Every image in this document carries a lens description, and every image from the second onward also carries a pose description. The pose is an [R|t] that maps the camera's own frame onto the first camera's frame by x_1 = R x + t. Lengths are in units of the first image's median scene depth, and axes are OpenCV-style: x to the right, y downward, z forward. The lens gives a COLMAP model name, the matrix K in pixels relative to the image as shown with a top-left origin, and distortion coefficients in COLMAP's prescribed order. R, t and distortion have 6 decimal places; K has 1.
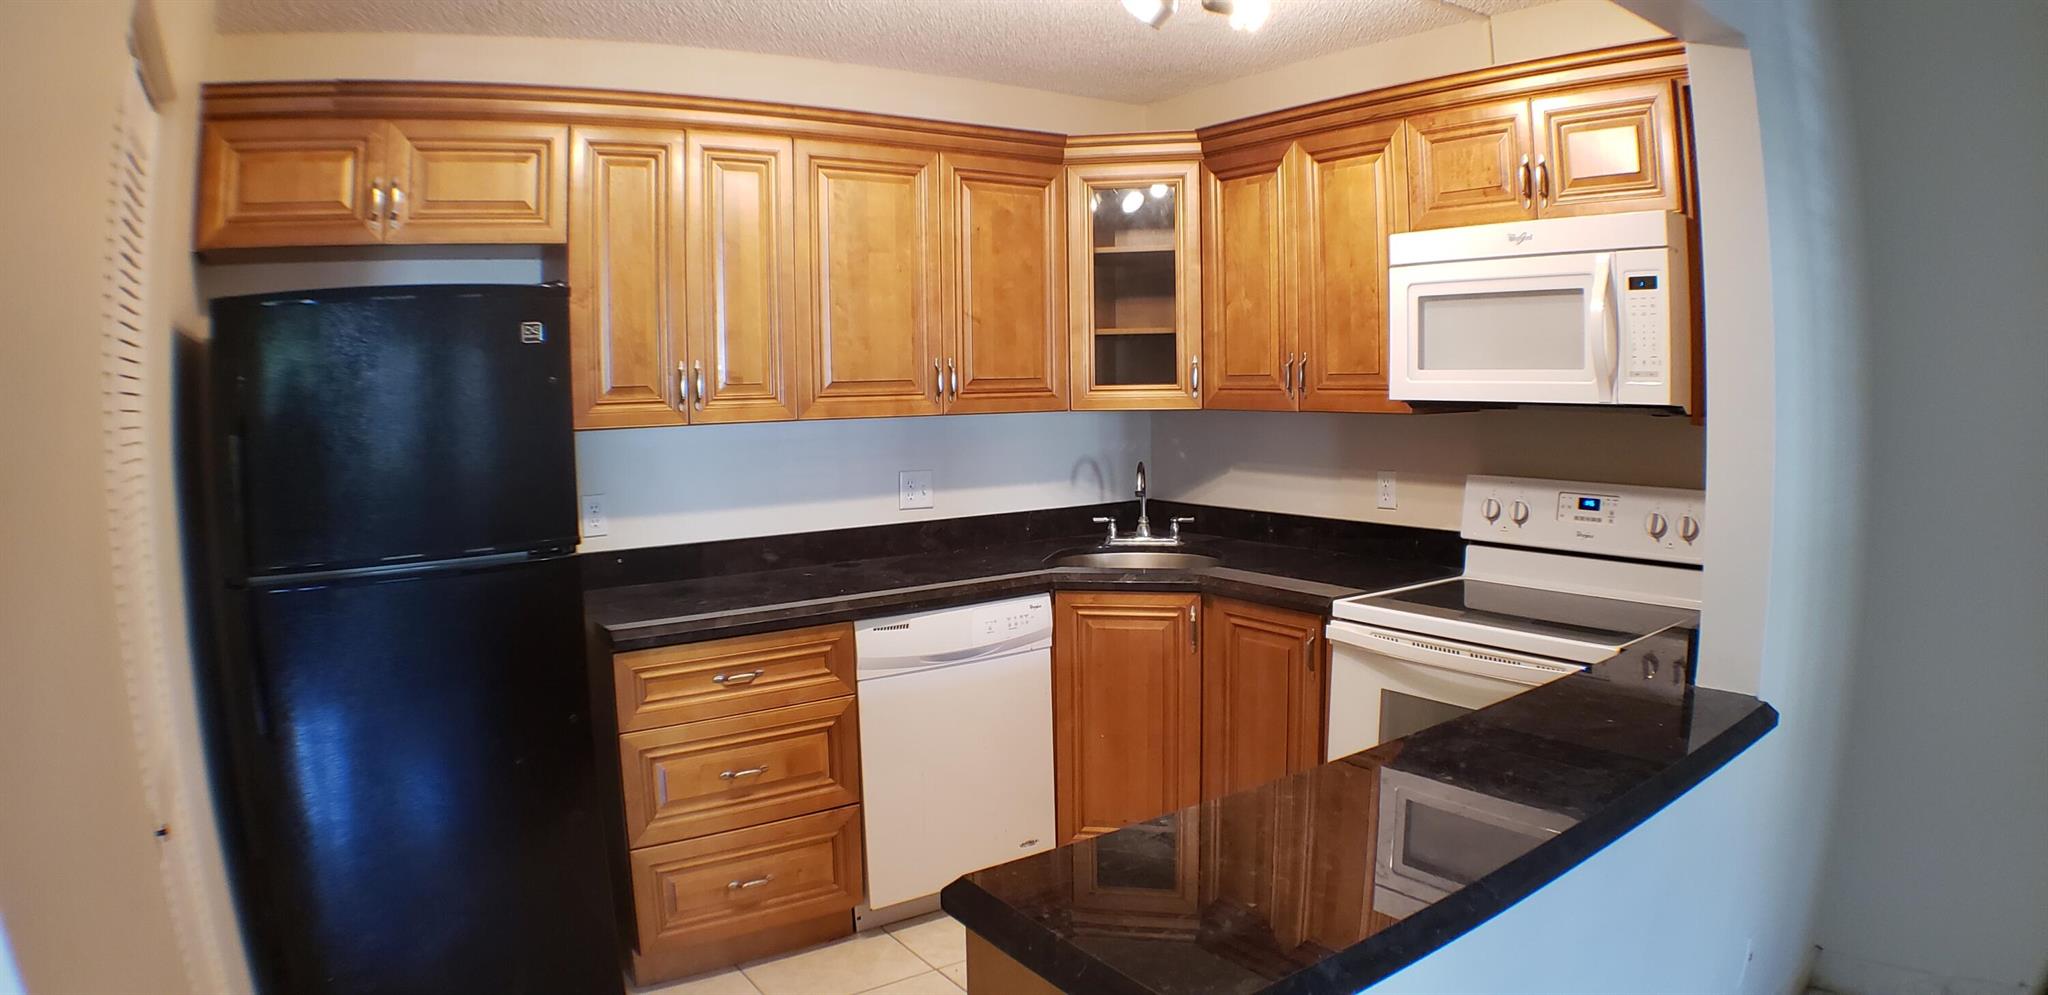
lens RADIAL K [[1169.8, 0, 997.8], [0, 1169.8, 490.5], [0, 0, 1]] dist [-0.182805, -0.079432]
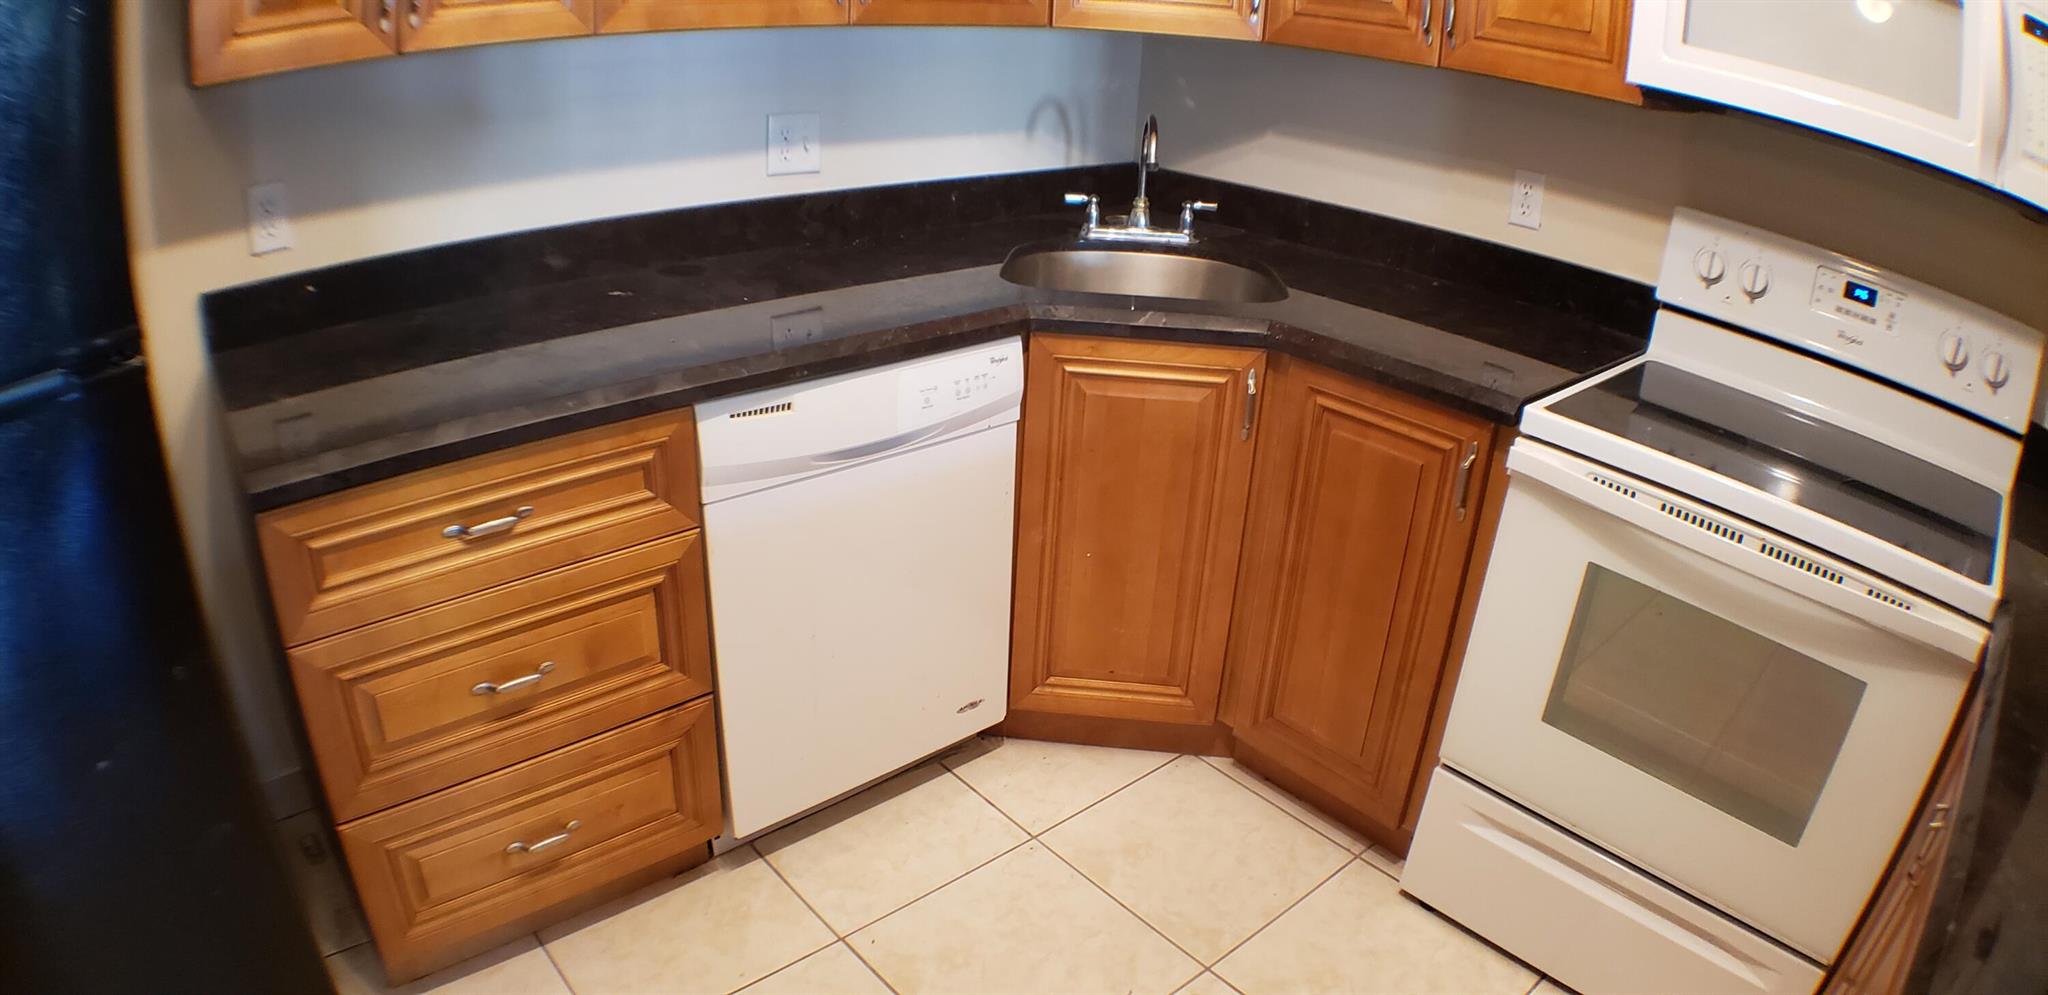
lens RADIAL K [[1181.1, 0, 1000.9], [0, 1181.1, 498.0], [0, 0, 1]] dist [-0.246832, 0.039355]
pose [[0.991033, 0.007417, 0.133412, -0.048113], [-0.050721, 0.944610, 0.324252, -0.030167], [-0.123618, -0.328111, 0.936516, 0.414838]]
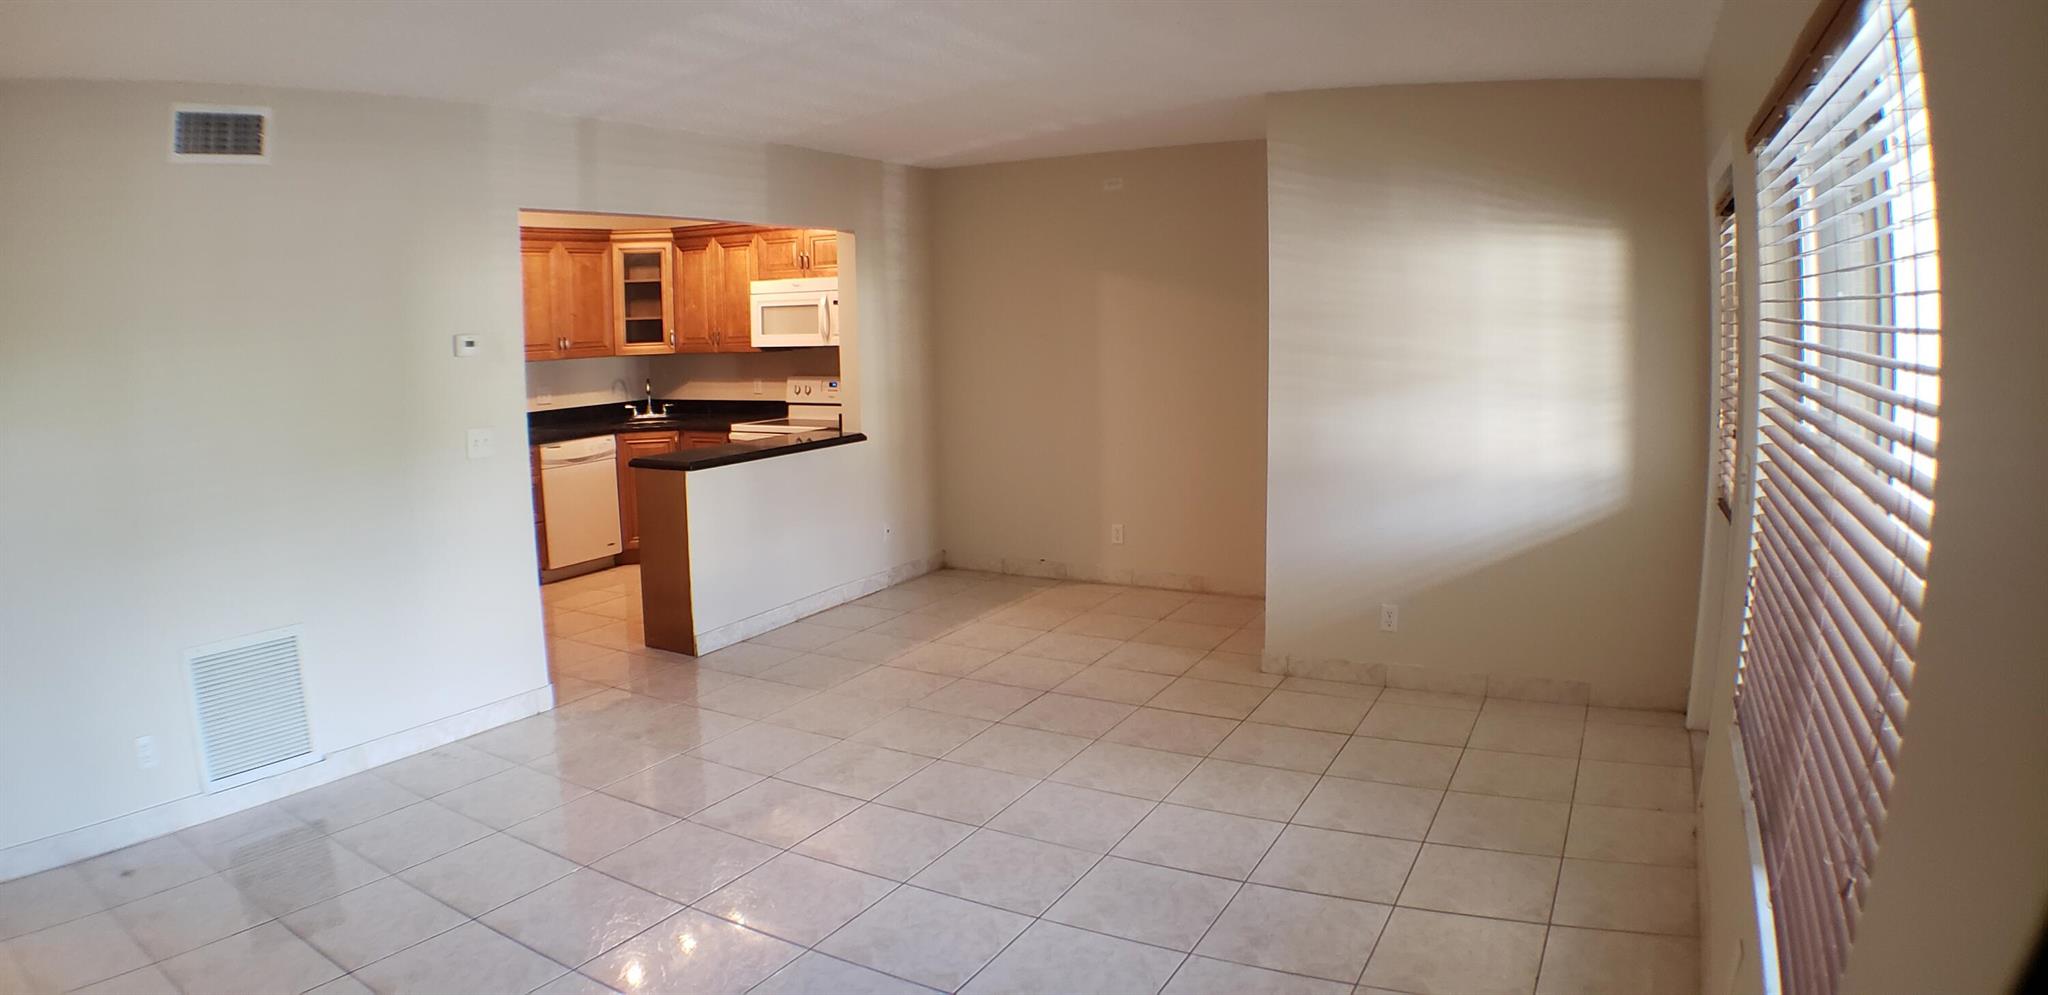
lens RADIAL K [[1169.8, 0, 997.8], [0, 1169.8, 490.5], [0, 0, 1]] dist [-0.182805, -0.079432]
pose [[0.896499, -0.059765, 0.438996, -0.284928], [0.040602, 0.997773, 0.052921, 0.113614], [-0.441181, -0.029619, 0.896929, -1.413842]]
